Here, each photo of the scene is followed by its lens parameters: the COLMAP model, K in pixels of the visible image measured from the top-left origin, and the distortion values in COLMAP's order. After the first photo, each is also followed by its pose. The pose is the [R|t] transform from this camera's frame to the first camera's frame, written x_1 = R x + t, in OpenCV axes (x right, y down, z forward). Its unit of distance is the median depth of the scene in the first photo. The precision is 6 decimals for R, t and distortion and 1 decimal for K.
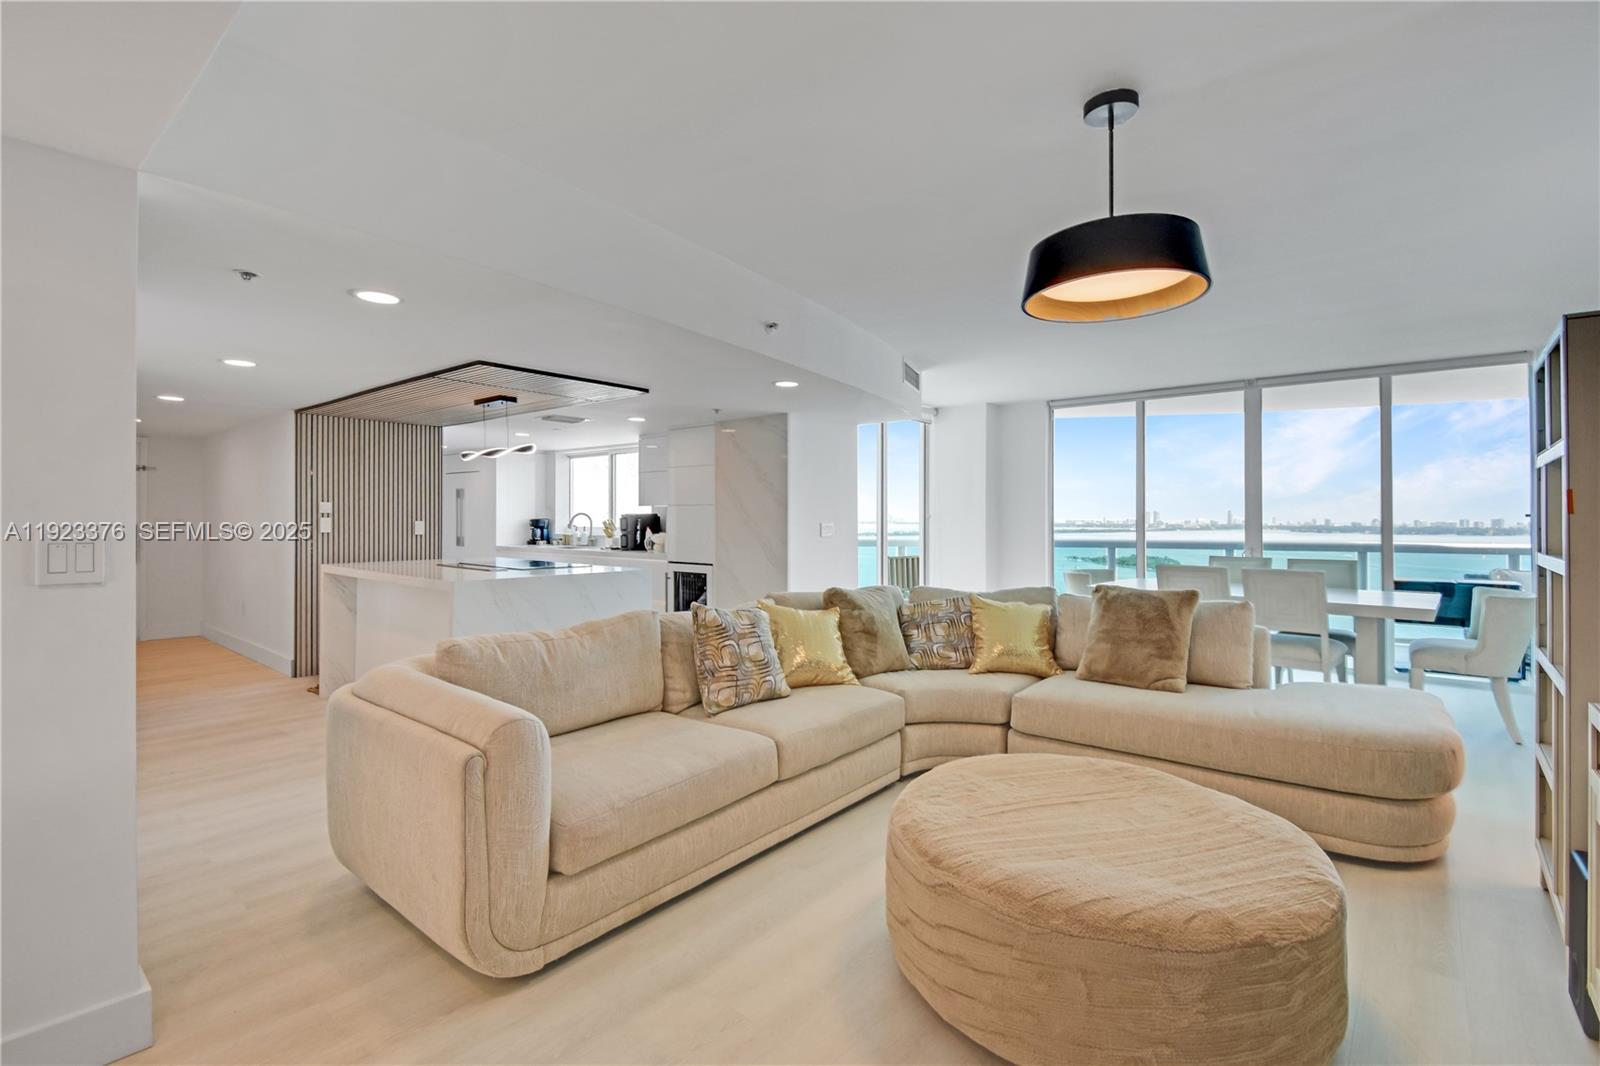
lens RADIAL K [[693.9, 0, 793.4], [0, 693.9, 521.9], [0, 0, 1]] dist [0.035405, -0.035584]
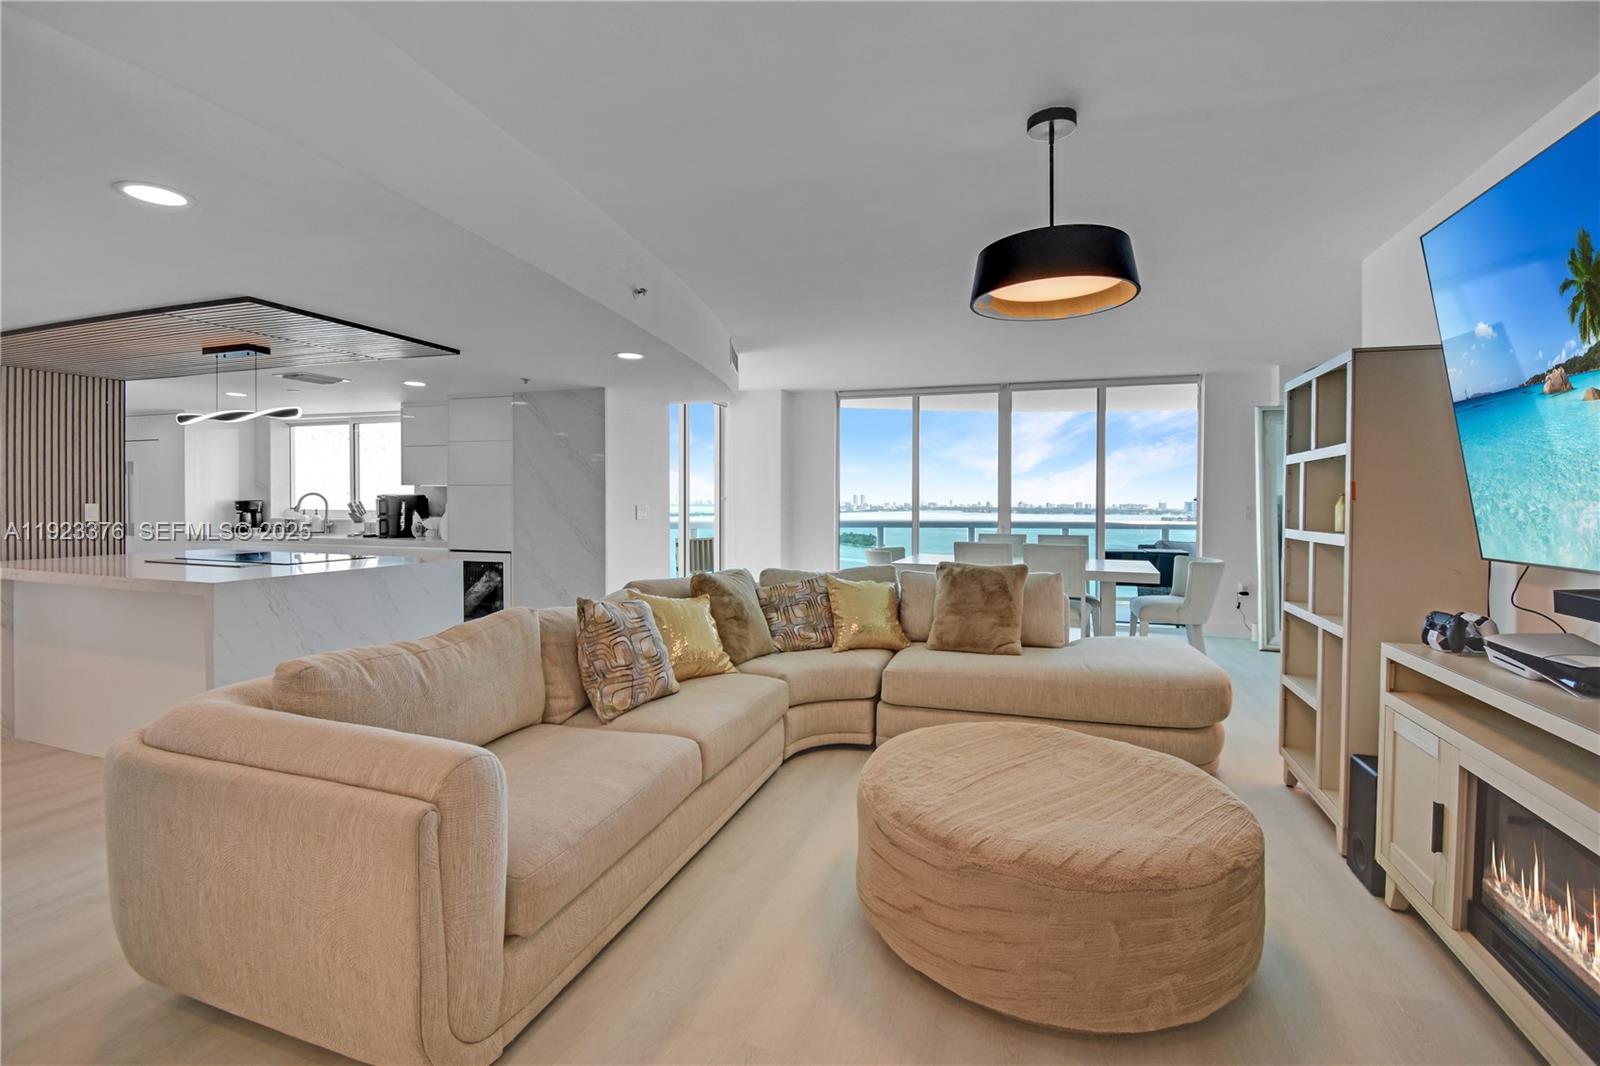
lens RADIAL K [[687.6, 0, 766.5], [0, 687.6, 514.2], [0, 0, 1]] dist [0.000771, -0.000095]
pose [[0.936098, -0.004982, 0.351705, -0.221812], [-0.000522, 0.999879, 0.015552, -0.002180], [-0.351740, -0.014742, 0.935982, 0.098598]]
